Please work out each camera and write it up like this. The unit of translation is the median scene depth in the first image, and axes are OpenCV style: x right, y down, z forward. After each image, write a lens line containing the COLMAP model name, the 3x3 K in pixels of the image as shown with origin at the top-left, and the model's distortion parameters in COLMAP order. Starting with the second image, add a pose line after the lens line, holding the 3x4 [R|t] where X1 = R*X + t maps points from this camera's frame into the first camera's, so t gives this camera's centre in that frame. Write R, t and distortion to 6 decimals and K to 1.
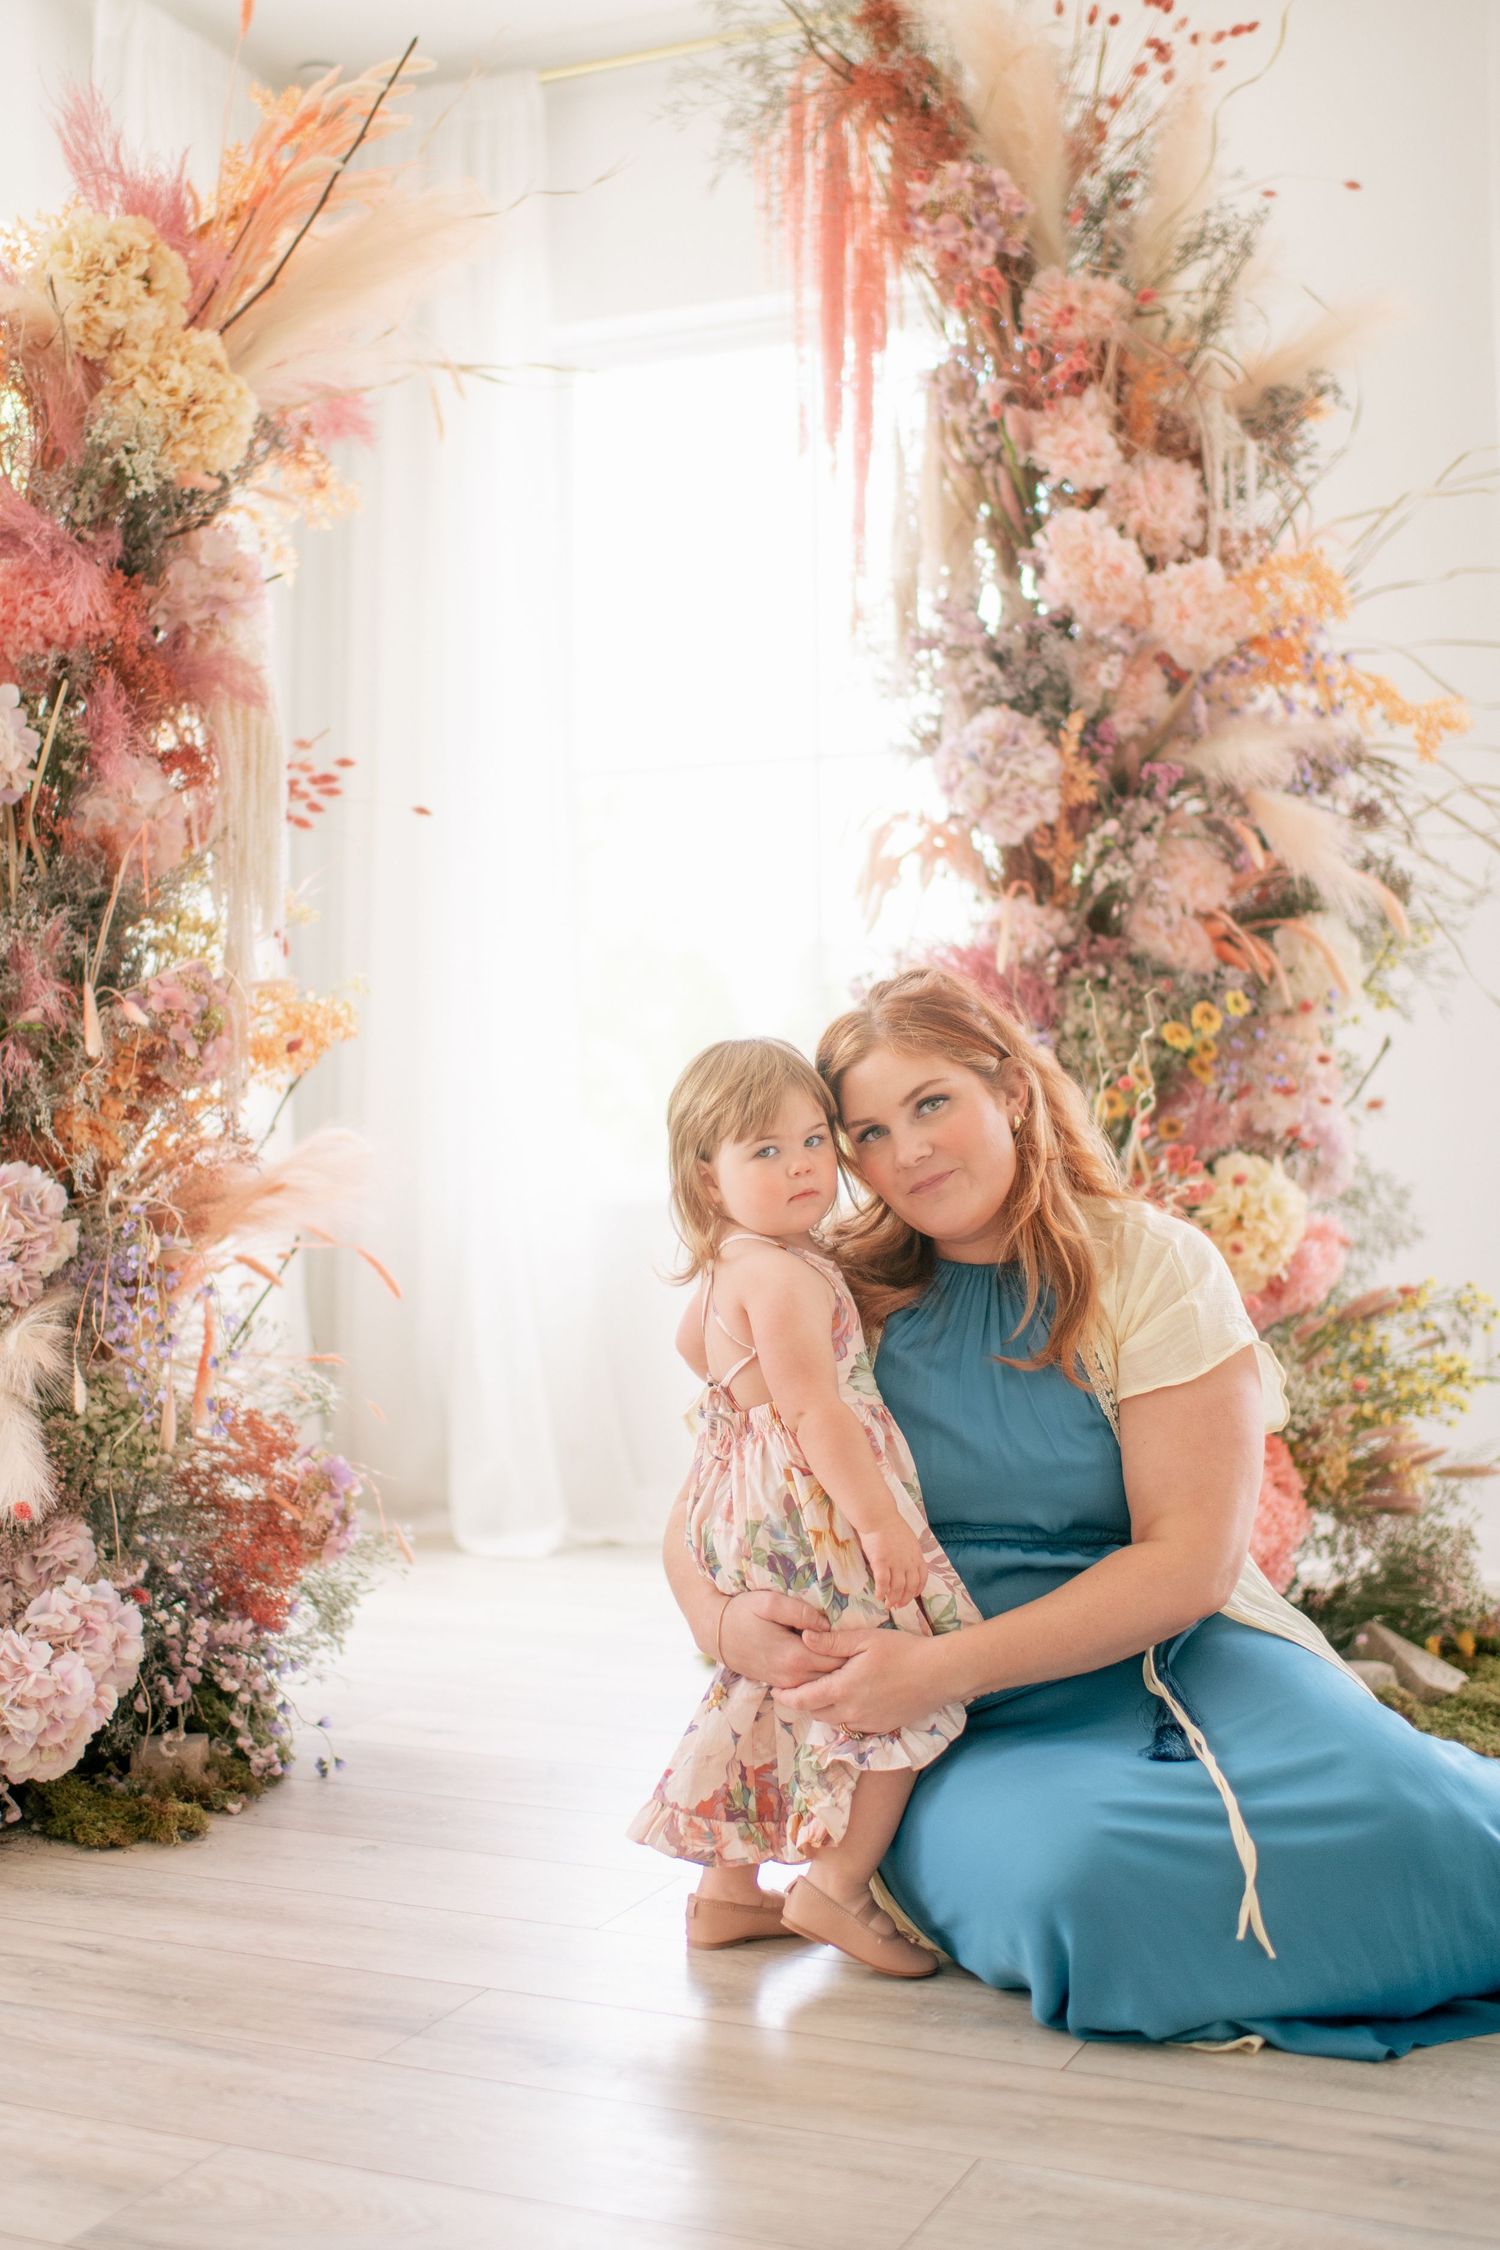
lens RADIAL K [[2857.0, 0, 741.3], [0, 2857.0, 1105.9], [0, 0, 1]] dist [-0.019643, 0.000000]
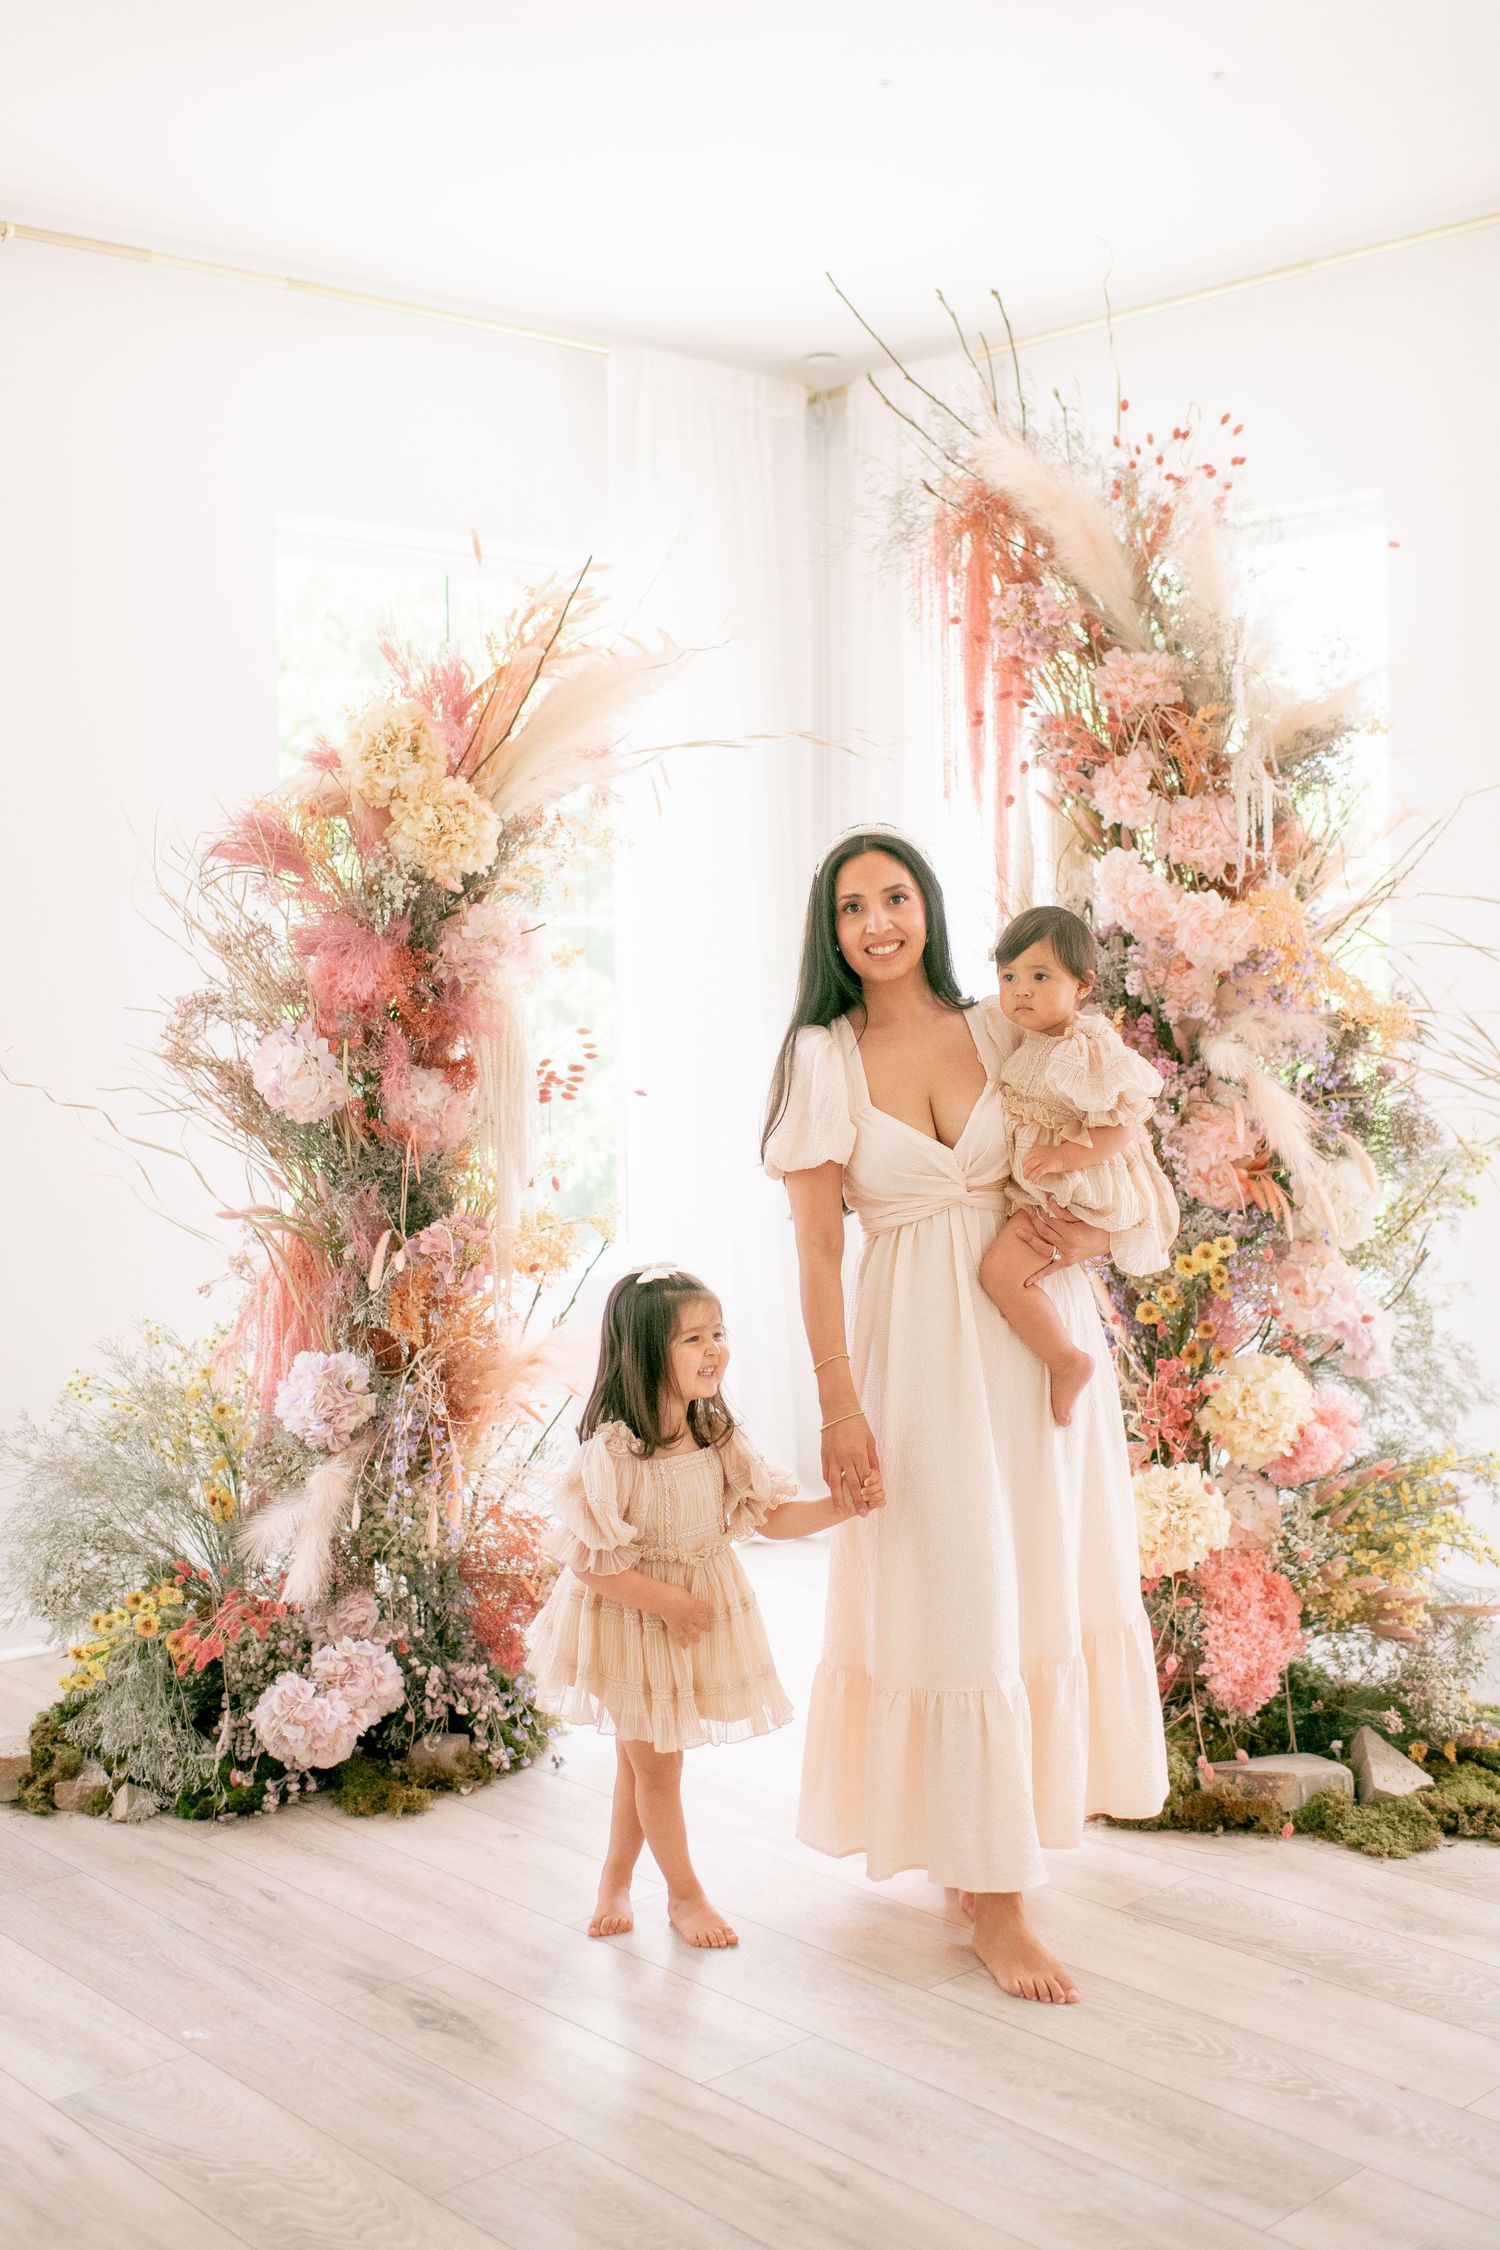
lens RADIAL K [[2717.9, 0, 712.3], [0, 2717.9, 1074.1], [0, 0, 1]] dist [-0.011605, 0.000000]
pose [[0.905785, 0.013522, -0.423522, 0.523437], [0.019682, 0.997069, 0.073929, -0.226116], [0.423281, -0.075300, 0.902864, -0.202001]]
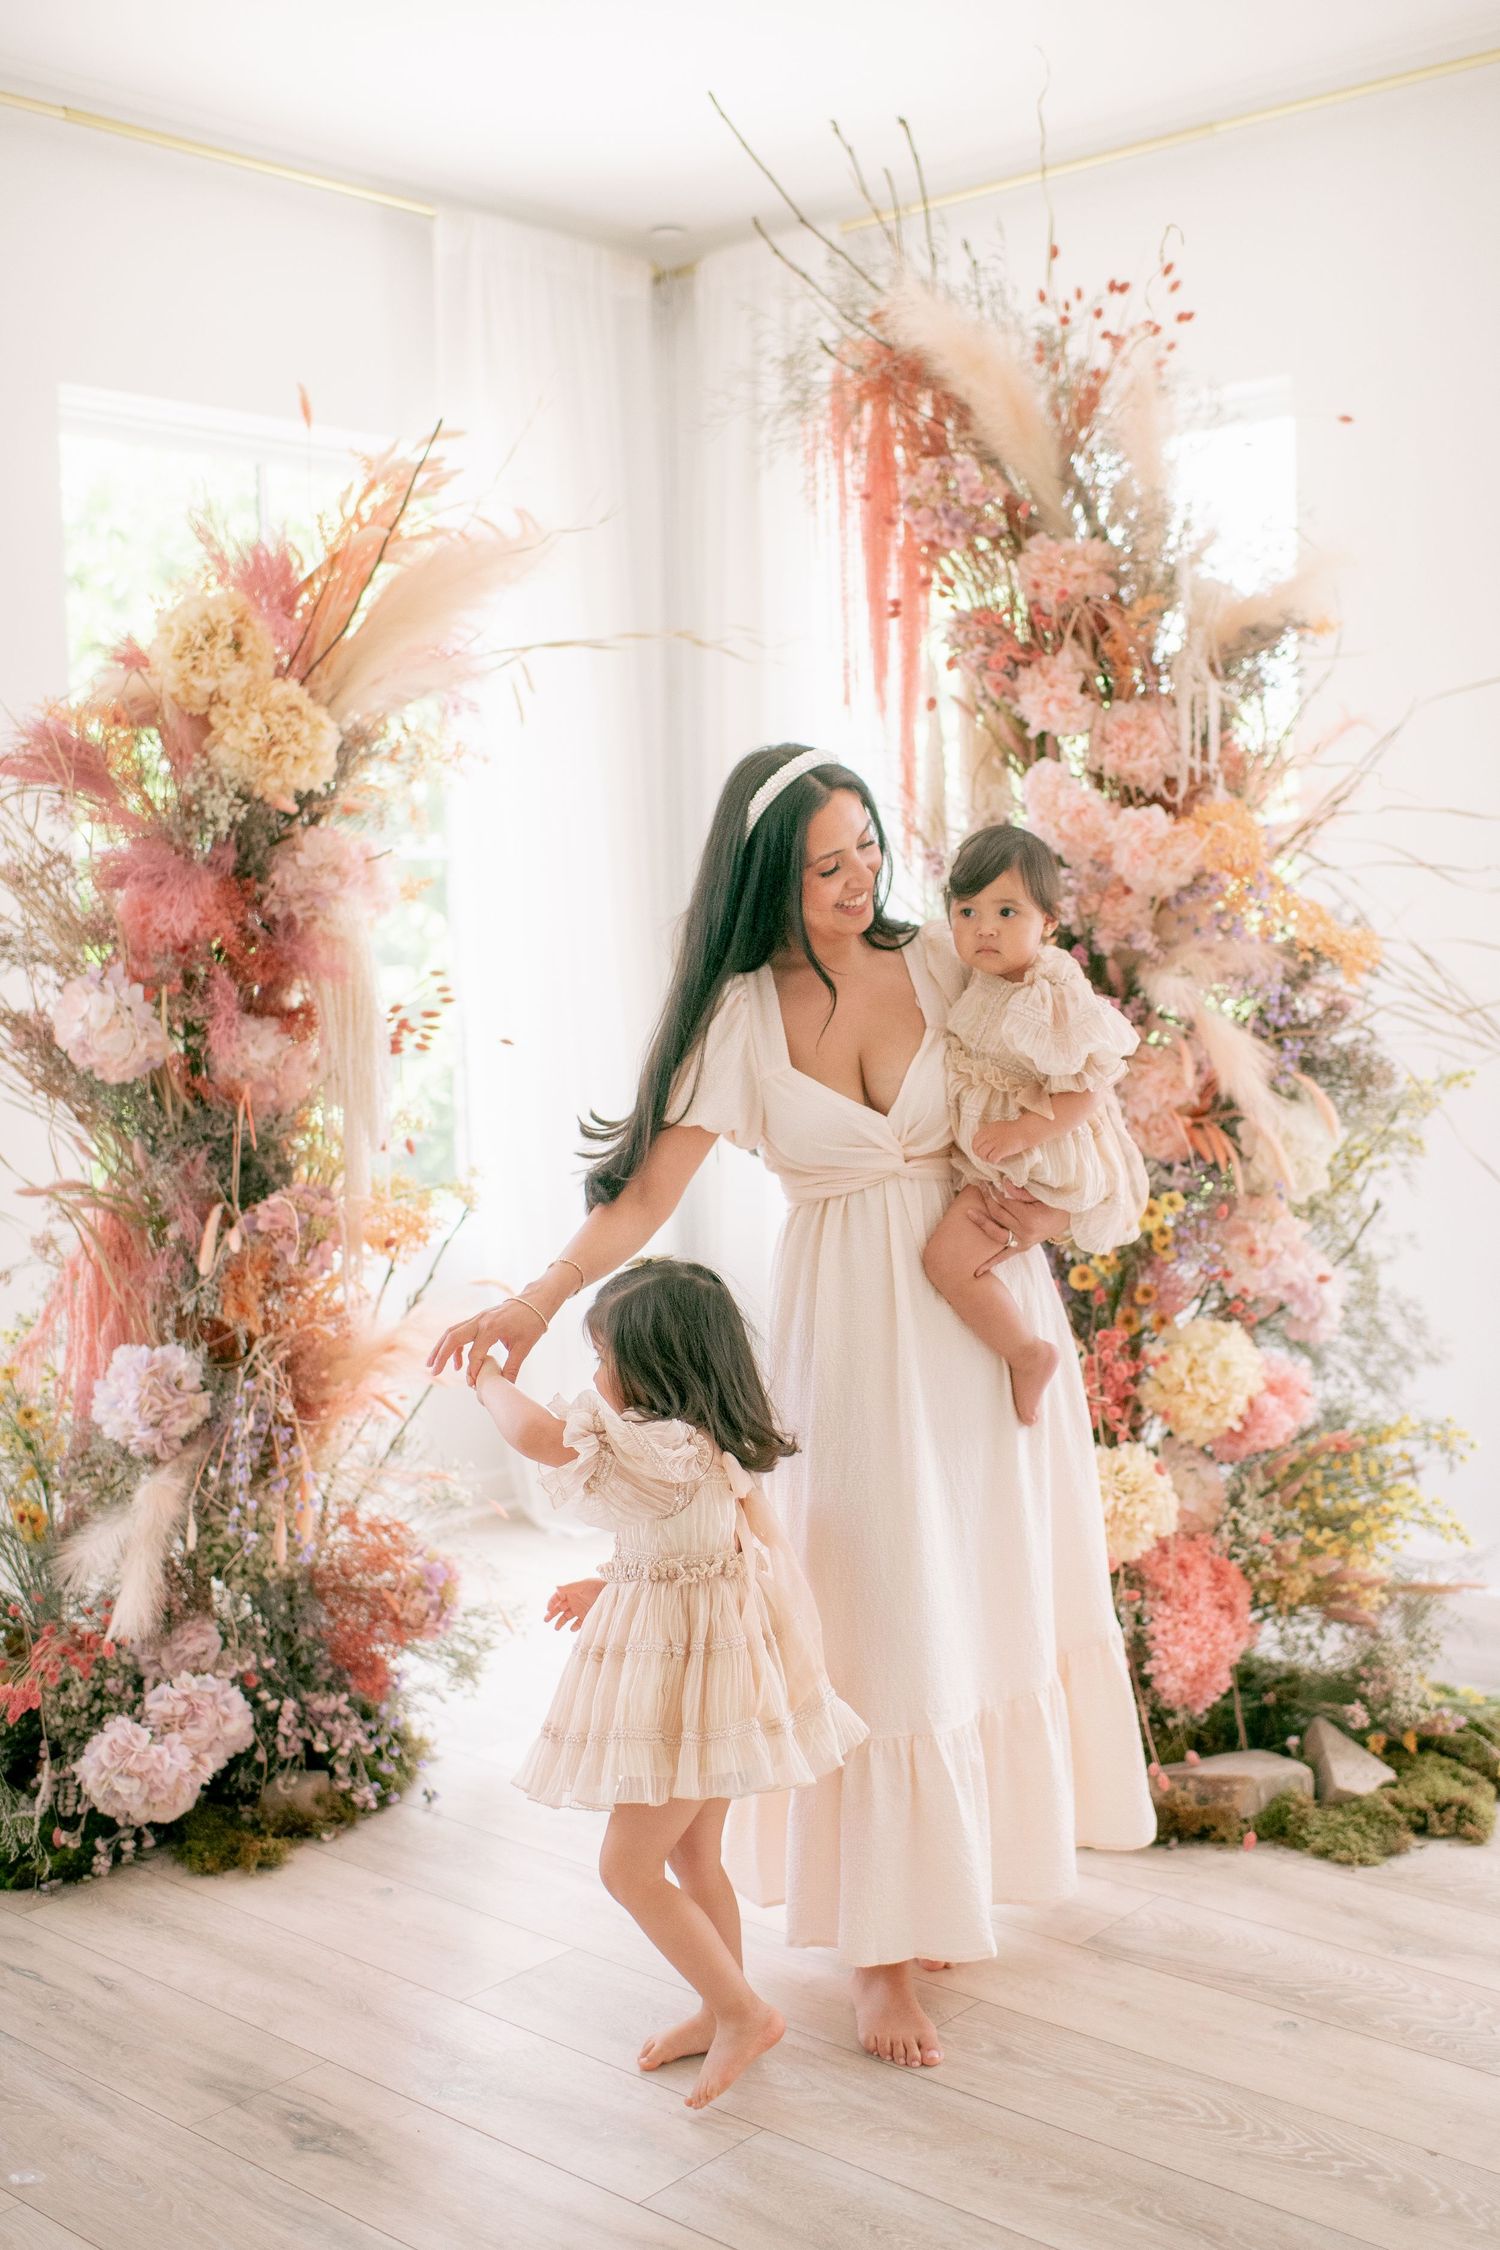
lens RADIAL K [[2645.7, 0, 857.5], [0, 2645.7, 1161.6], [0, 0, 1]] dist [-0.022333, 0.000000]
pose [[0.954392, 0.017315, -0.298054, 0.404232], [0.023075, 0.991052, 0.131465, -0.213532], [0.297664, -0.132346, 0.945453, -0.044110]]
